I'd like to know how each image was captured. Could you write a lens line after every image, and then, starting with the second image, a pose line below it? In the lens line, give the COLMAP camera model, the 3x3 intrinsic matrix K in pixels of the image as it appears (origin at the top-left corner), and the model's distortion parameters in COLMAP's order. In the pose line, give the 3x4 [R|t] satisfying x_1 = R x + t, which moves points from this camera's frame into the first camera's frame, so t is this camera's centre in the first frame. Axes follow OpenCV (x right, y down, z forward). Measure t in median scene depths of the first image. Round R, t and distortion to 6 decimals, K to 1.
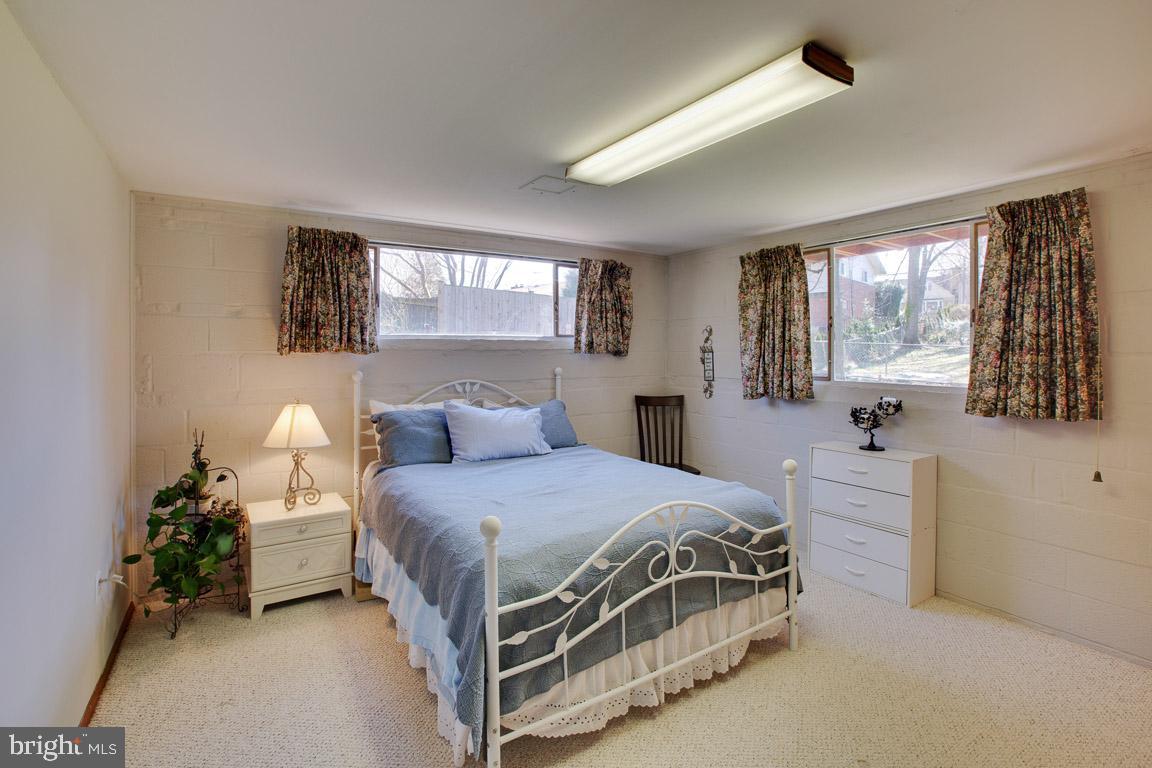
lens RADIAL K [[528.0, 0, 580.9], [0, 528.0, 345.4], [0, 0, 1]] dist [-0.029707, 0.006210]
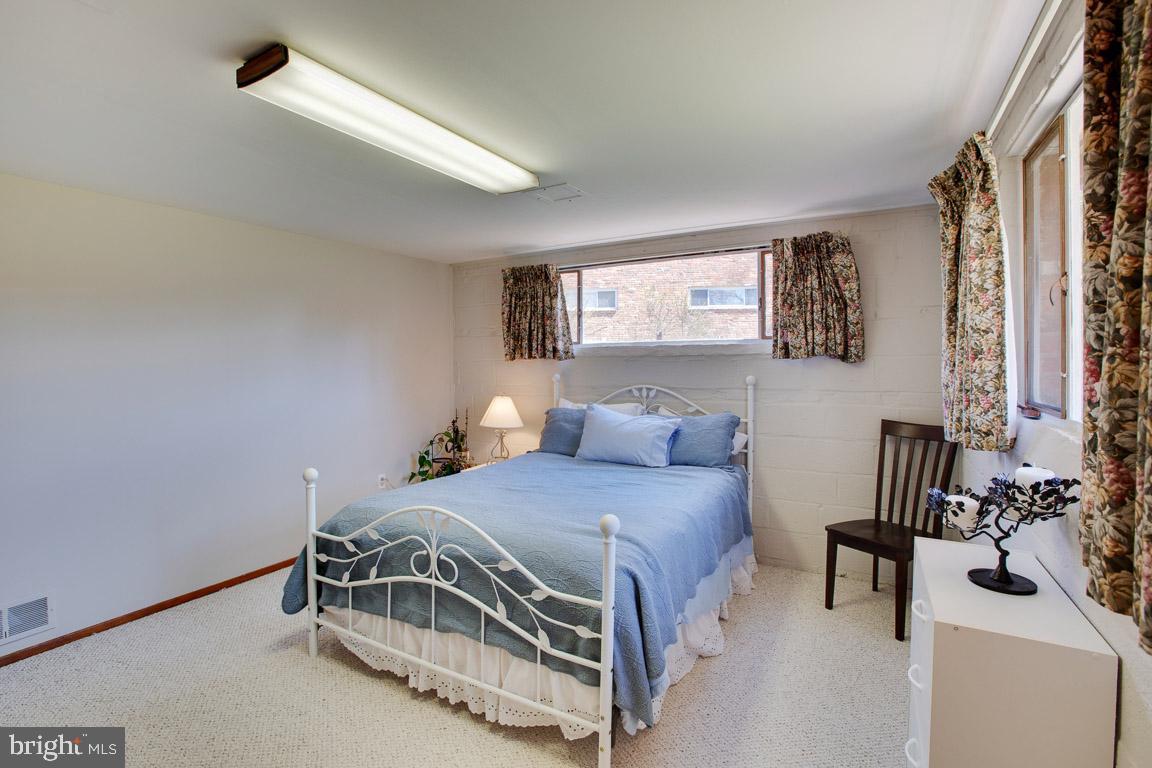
lens RADIAL K [[528.0, 0, 584.9], [0, 528.0, 364.4], [0, 0, 1]] dist [-0.029707, 0.006210]
pose [[0.464840, 0.008171, -0.885357, 1.056907], [0.015784, 0.999722, 0.017514, 0.008945], [0.885254, -0.022115, 0.464582, 0.697492]]
